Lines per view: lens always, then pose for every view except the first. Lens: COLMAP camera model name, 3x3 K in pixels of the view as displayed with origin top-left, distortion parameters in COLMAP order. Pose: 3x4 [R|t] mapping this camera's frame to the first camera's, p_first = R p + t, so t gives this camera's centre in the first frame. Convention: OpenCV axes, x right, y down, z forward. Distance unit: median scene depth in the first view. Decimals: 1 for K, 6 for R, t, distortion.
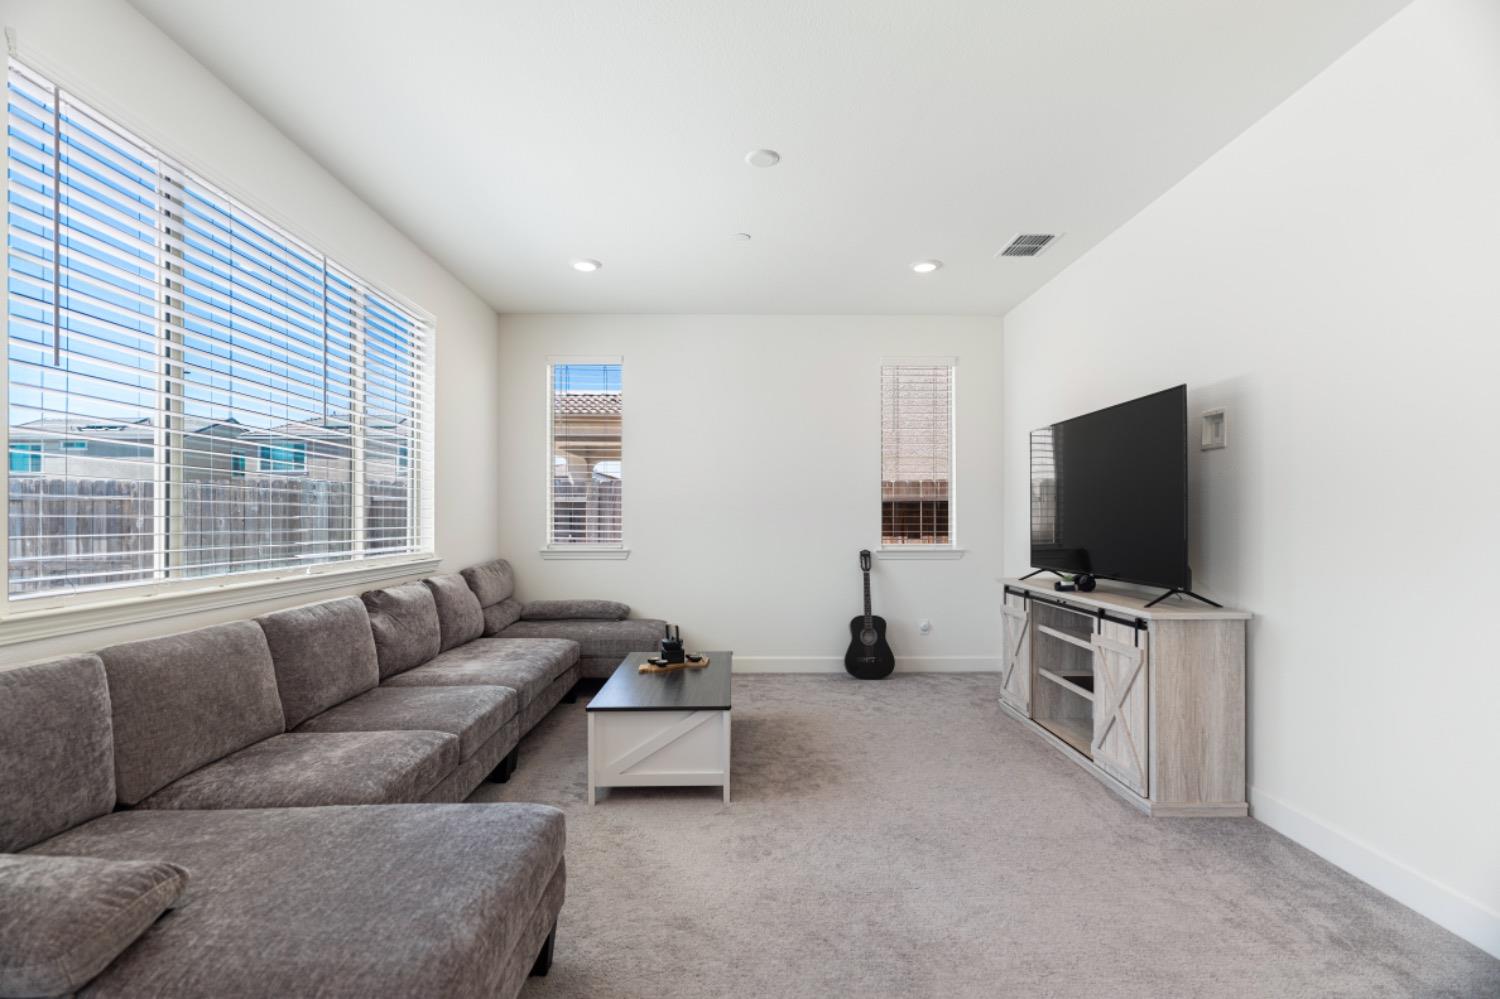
lens RADIAL K [[679.8, 0, 758.0], [0, 679.8, 512.6], [0, 0, 1]] dist [-0.000953, 0.001190]
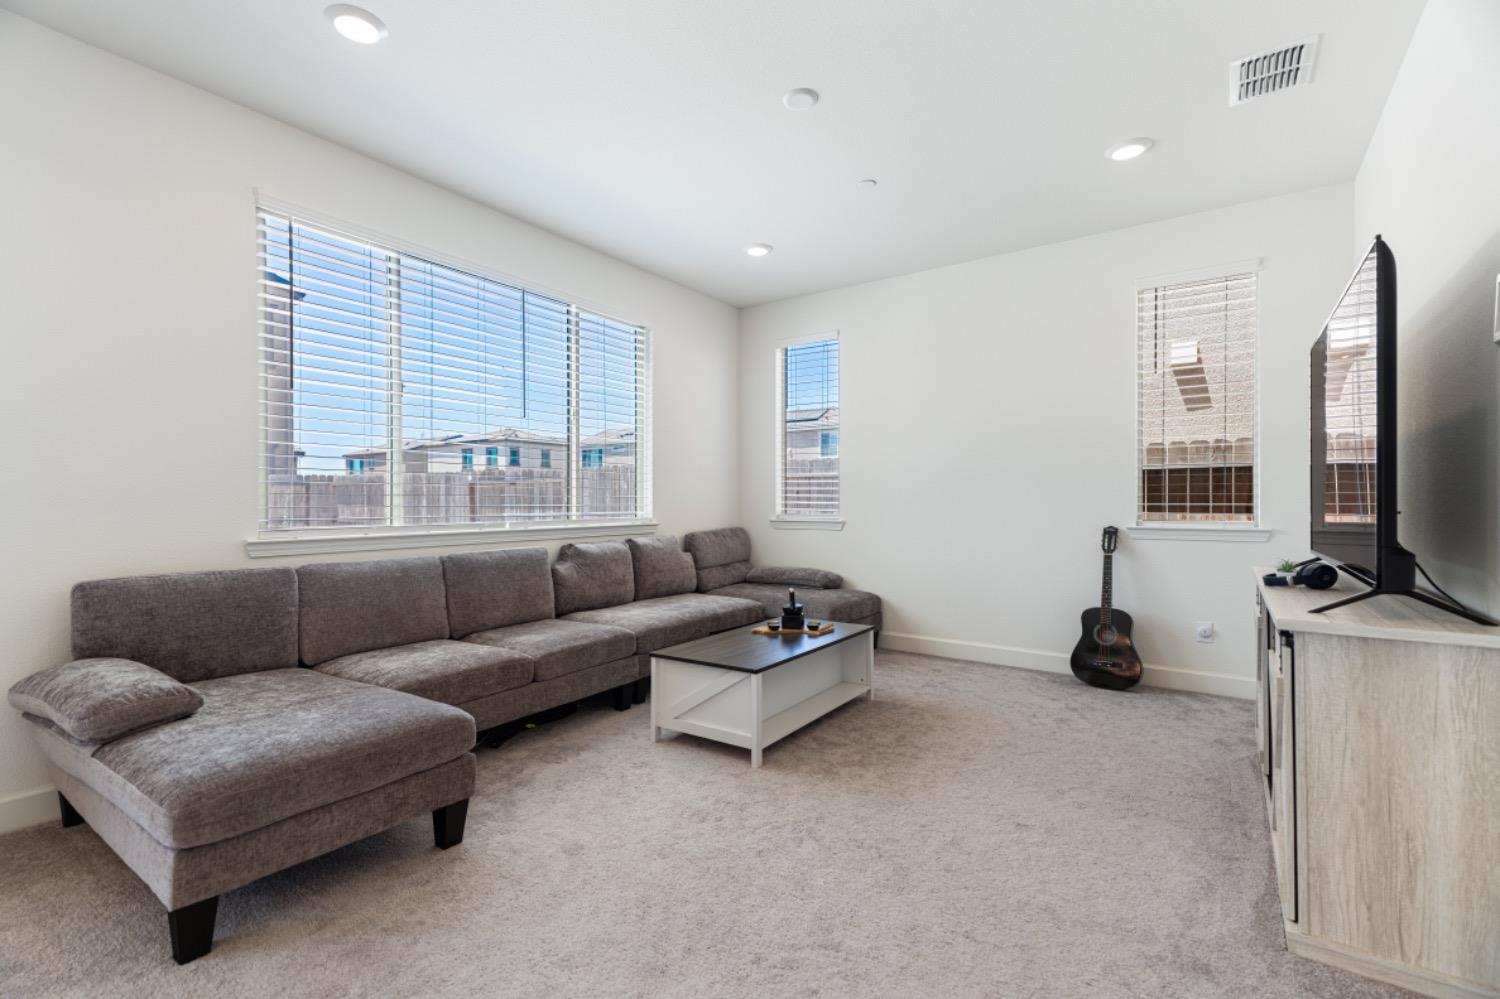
lens RADIAL K [[671.1, 0, 754.8], [0, 671.1, 494.3], [0, 0, 1]] dist [0.048204, -0.018261]
pose [[0.810786, -0.007451, -0.585295, 0.485147], [0.007806, 0.999968, -0.001918, 0.026654], [0.585290, -0.003014, 0.810818, 0.183417]]
